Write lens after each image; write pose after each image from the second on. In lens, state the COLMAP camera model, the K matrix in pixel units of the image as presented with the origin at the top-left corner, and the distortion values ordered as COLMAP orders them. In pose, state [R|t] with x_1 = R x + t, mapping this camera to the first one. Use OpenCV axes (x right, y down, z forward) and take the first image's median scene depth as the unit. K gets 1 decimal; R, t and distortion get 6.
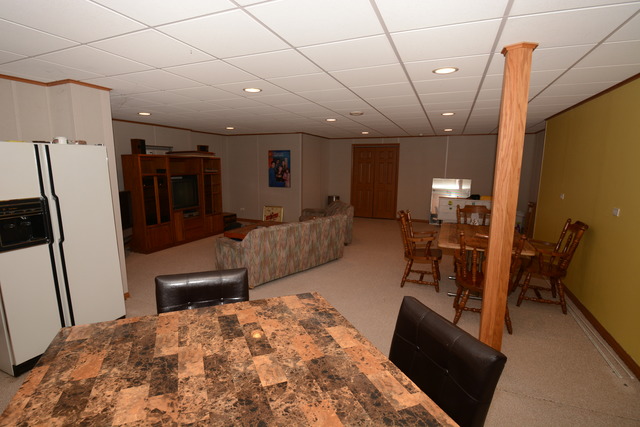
lens RADIAL K [[327.5, 0, 313.3], [0, 327.5, 215.2], [0, 0, 1]] dist [-0.006073, -0.002983]
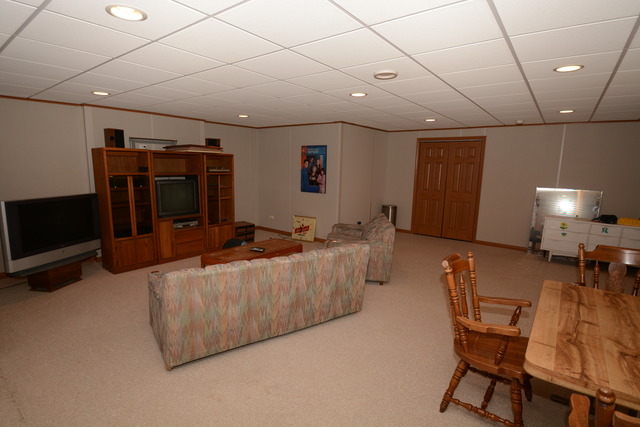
lens RADIAL K [[327.5, 0, 308.7], [0, 327.5, 222.1], [0, 0, 1]] dist [-0.006073, -0.002983]
pose [[0.963422, 0.060400, -0.261092, 0.112967], [-0.054893, 0.998090, 0.028339, -0.042620], [0.262305, -0.012971, 0.964898, 0.277232]]
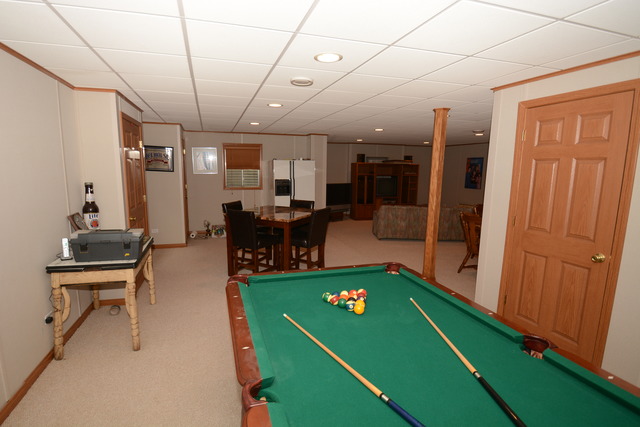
lens RADIAL K [[330.6, 0, 306.6], [0, 330.6, 222.4], [0, 0, 1]] dist [-0.002881, -0.000255]
pose [[0.635189, 0.127462, -0.761767, 0.513066], [-0.125216, 0.990235, 0.061281, 0.042407], [0.762139, 0.056460, 0.644947, -0.252915]]
